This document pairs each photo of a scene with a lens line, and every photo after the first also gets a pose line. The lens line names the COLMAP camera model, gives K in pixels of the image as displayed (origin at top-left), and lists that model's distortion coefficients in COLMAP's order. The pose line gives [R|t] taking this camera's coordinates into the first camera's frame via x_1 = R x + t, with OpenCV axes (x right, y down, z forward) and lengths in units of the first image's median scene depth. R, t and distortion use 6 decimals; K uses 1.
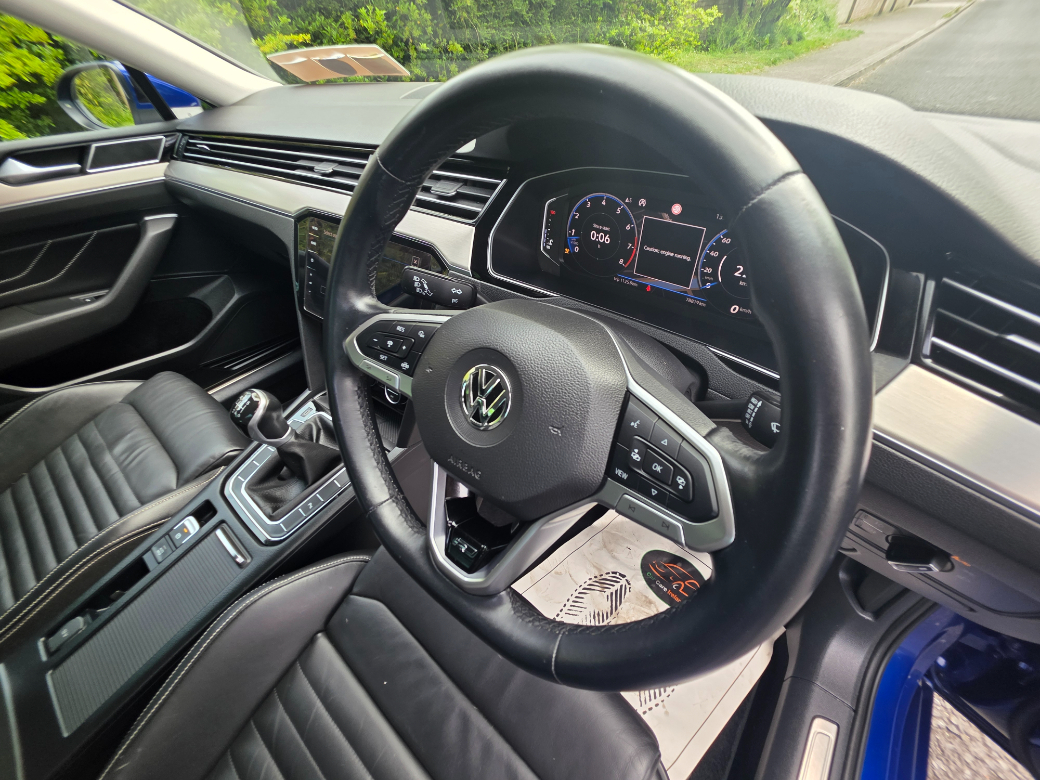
lens RADIAL K [[416.0, 0, 523.9], [0, 416.0, 389.2], [0, 0, 1]] dist [0.005645, -0.000192]
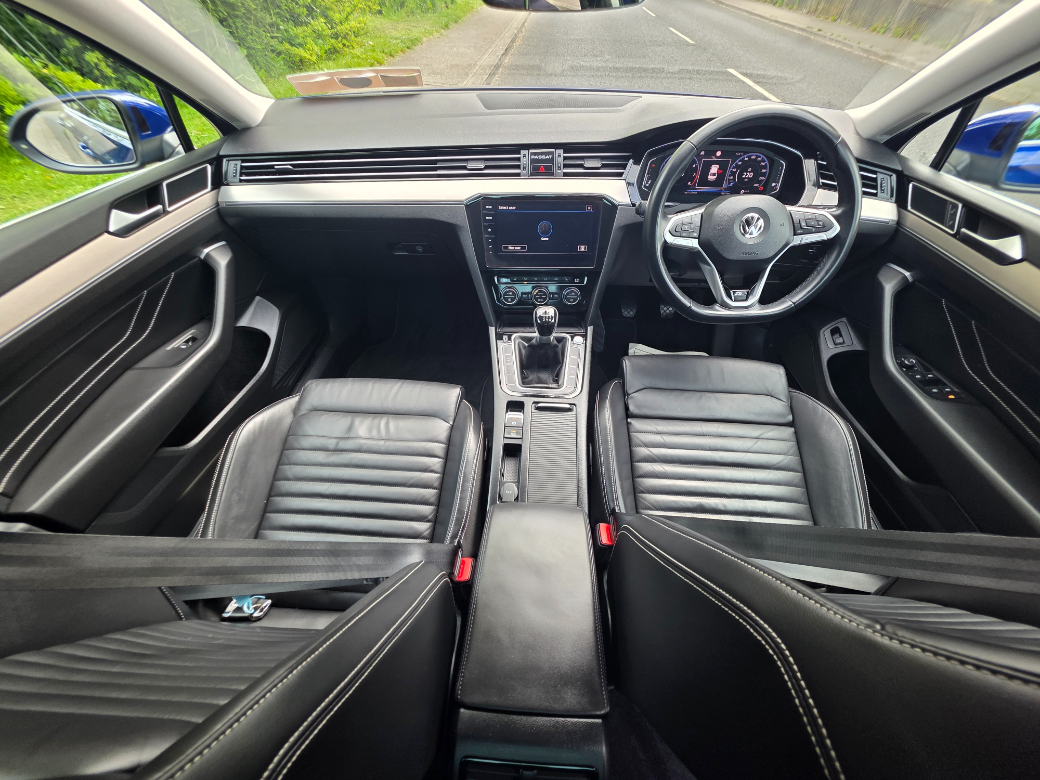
lens RADIAL K [[416.0, 0, 523.9], [0, 416.0, 389.2], [0, 0, 1]] dist [0.005645, -0.000192]
pose [[0.804179, -0.390527, 0.448091, -1.411284], [0.362563, 0.919671, 0.150842, 0.024928], [-0.471004, 0.041157, 0.881171, -0.338500]]
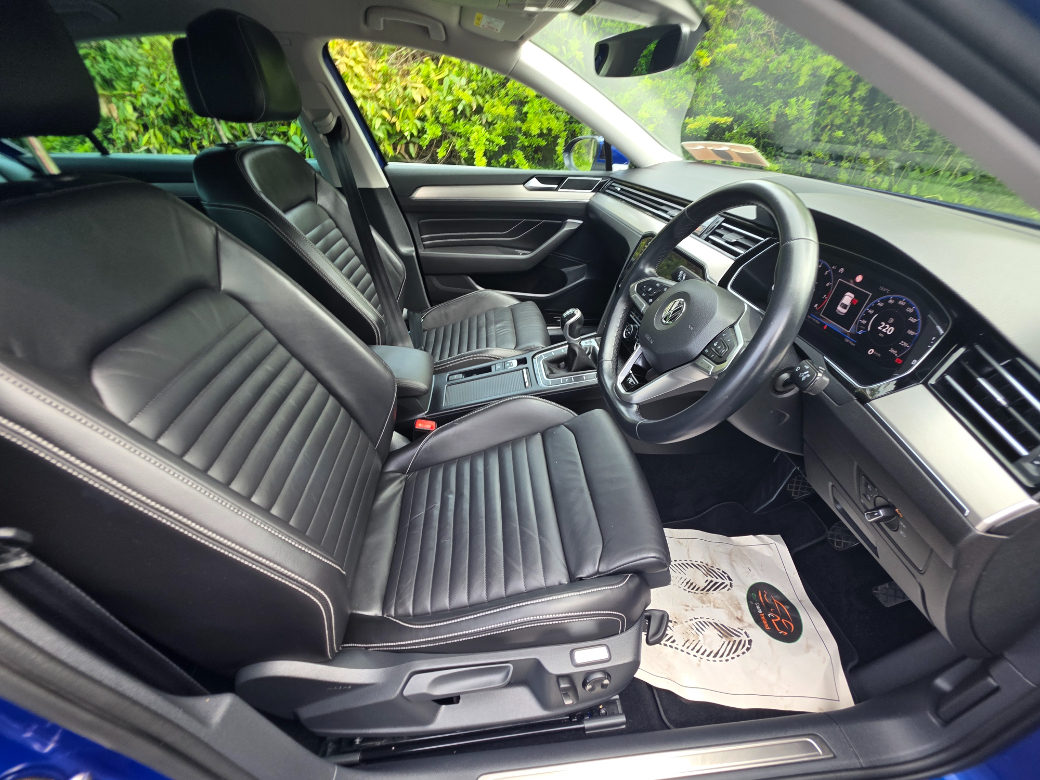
lens RADIAL K [[416.0, 0, 523.9], [0, 416.0, 389.2], [0, 0, 1]] dist [0.005645, -0.000192]
pose [[0.705107, 0.438048, -0.557618, 0.359986], [-0.496007, 0.866661, 0.053623, 0.306375], [0.506756, 0.238773, 0.828364, -0.544824]]
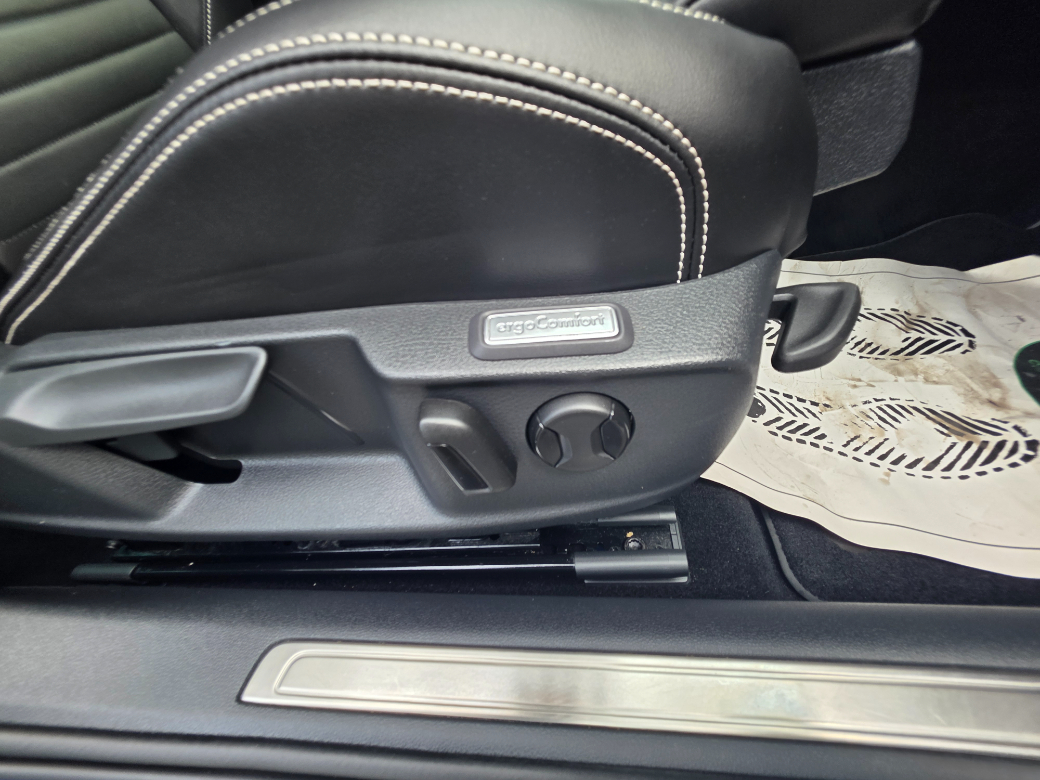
lens RADIAL K [[416.0, 0, 523.9], [0, 416.0, 389.2], [0, 0, 1]] dist [0.005645, -0.000192]
pose [[0.591403, 0.579545, -0.560687, 0.349873], [-0.437420, 0.814692, 0.380711, 0.790334], [0.677427, 0.020102, 0.735316, 0.347653]]
